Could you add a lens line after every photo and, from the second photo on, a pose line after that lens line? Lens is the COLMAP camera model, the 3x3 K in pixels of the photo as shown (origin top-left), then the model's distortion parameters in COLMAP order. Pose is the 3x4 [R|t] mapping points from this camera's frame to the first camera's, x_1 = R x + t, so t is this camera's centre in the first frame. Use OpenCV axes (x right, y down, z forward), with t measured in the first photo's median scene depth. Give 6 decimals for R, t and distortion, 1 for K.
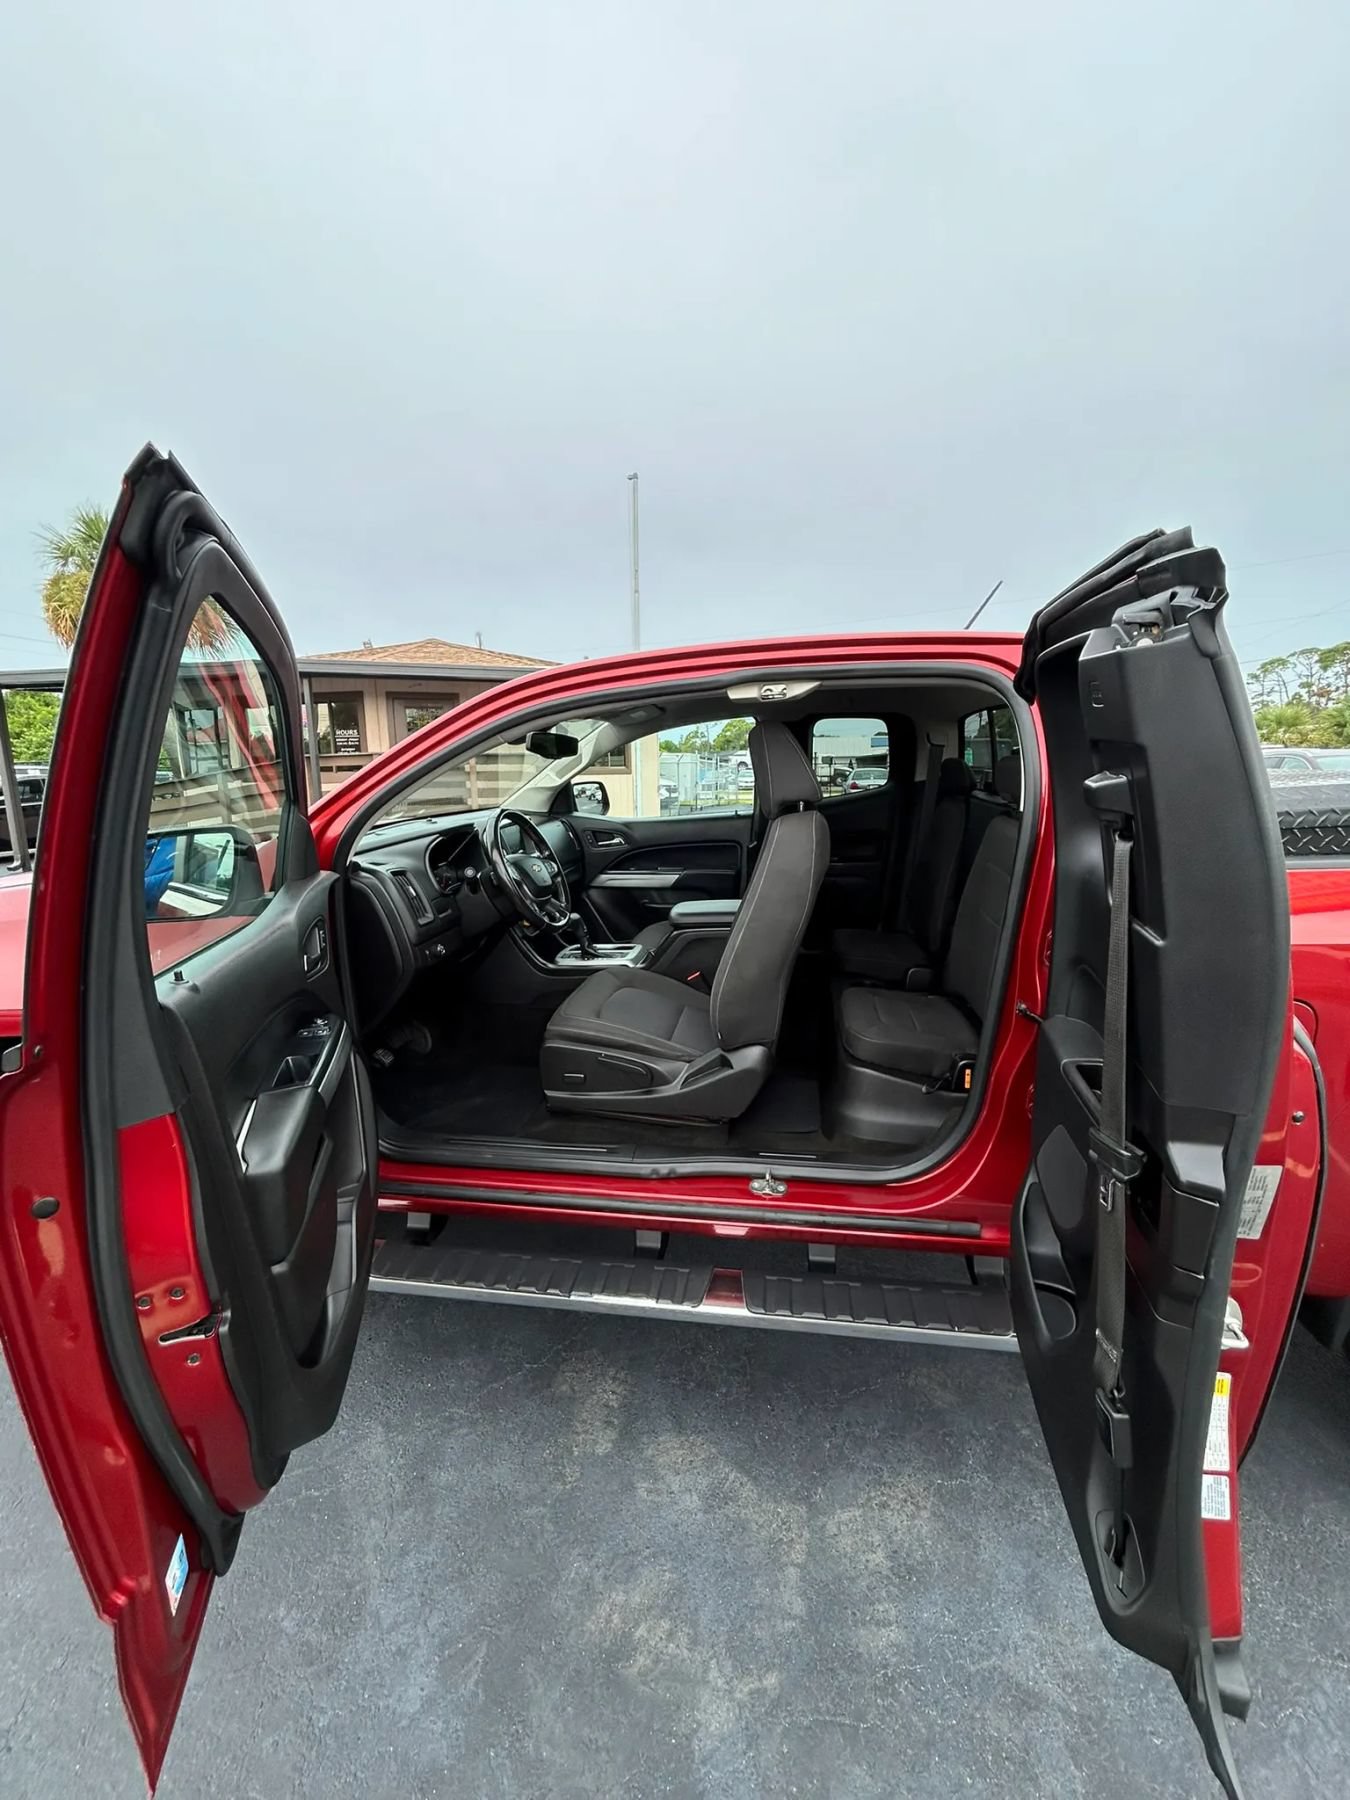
lens RADIAL K [[723.0, 0, 672.8], [0, 723.0, 895.9], [0, 0, 1]] dist [-0.000608, 0.000177]
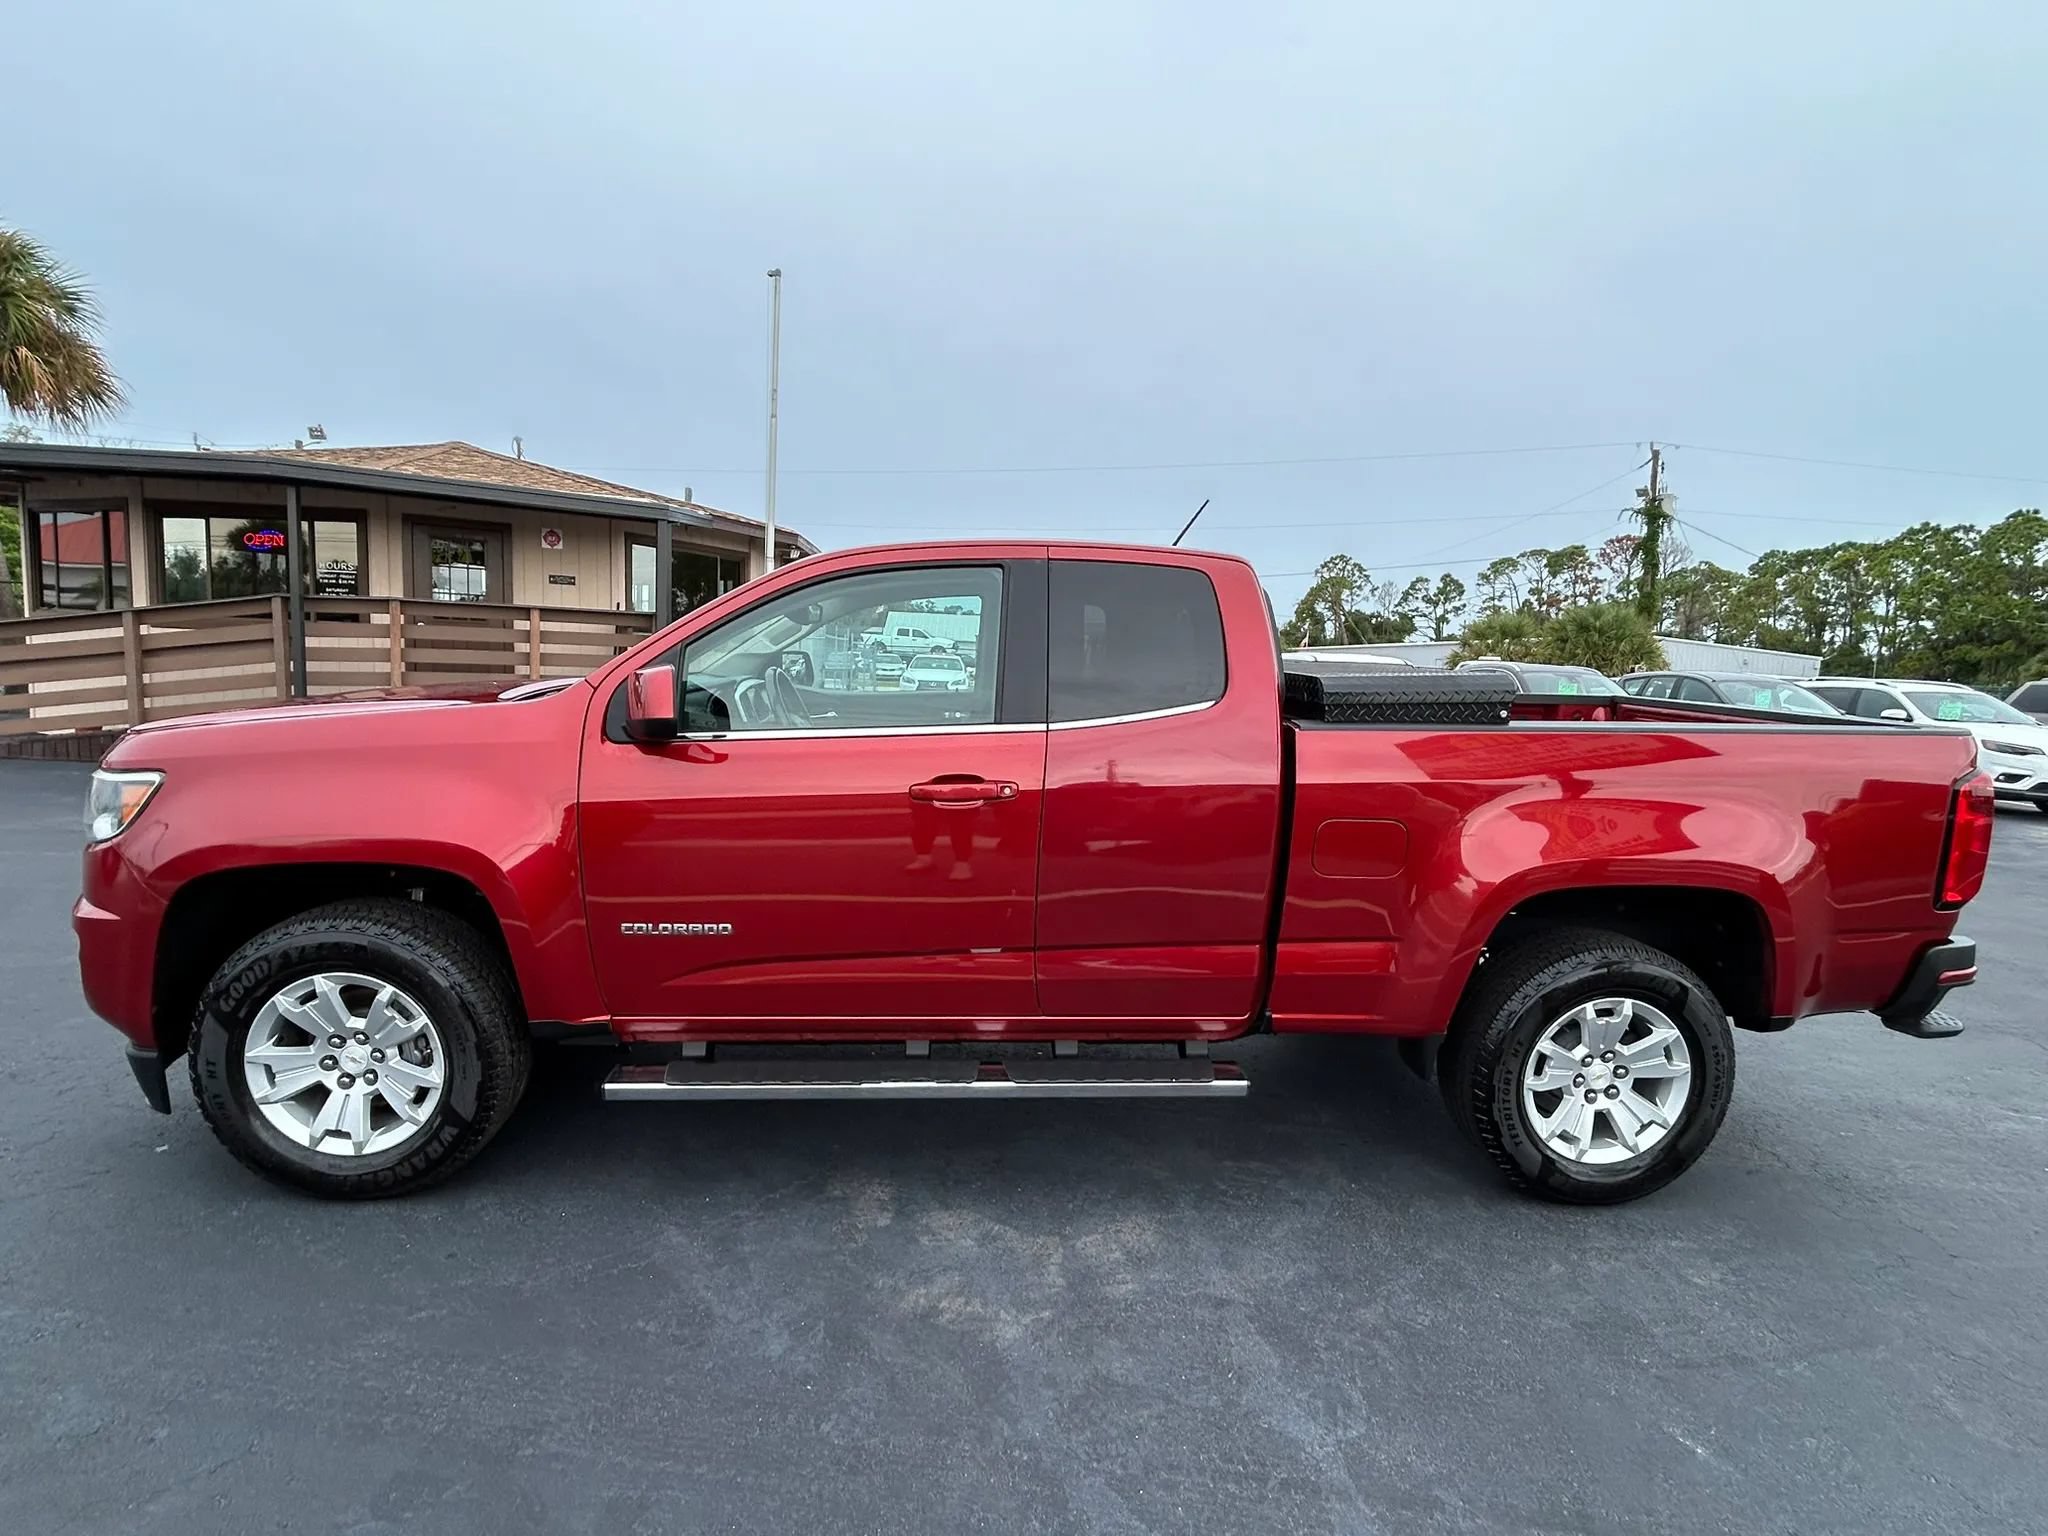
lens RADIAL K [[1015.8, 0, 1015.2], [0, 1015.8, 768.8], [0, 0, 1]] dist [-0.006692, 0.004775]
pose [[0.971369, 0.028921, 0.235807, -0.284299], [-0.014731, 0.997985, -0.061715, 0.137213], [-0.237117, 0.056474, 0.969838, -0.630835]]
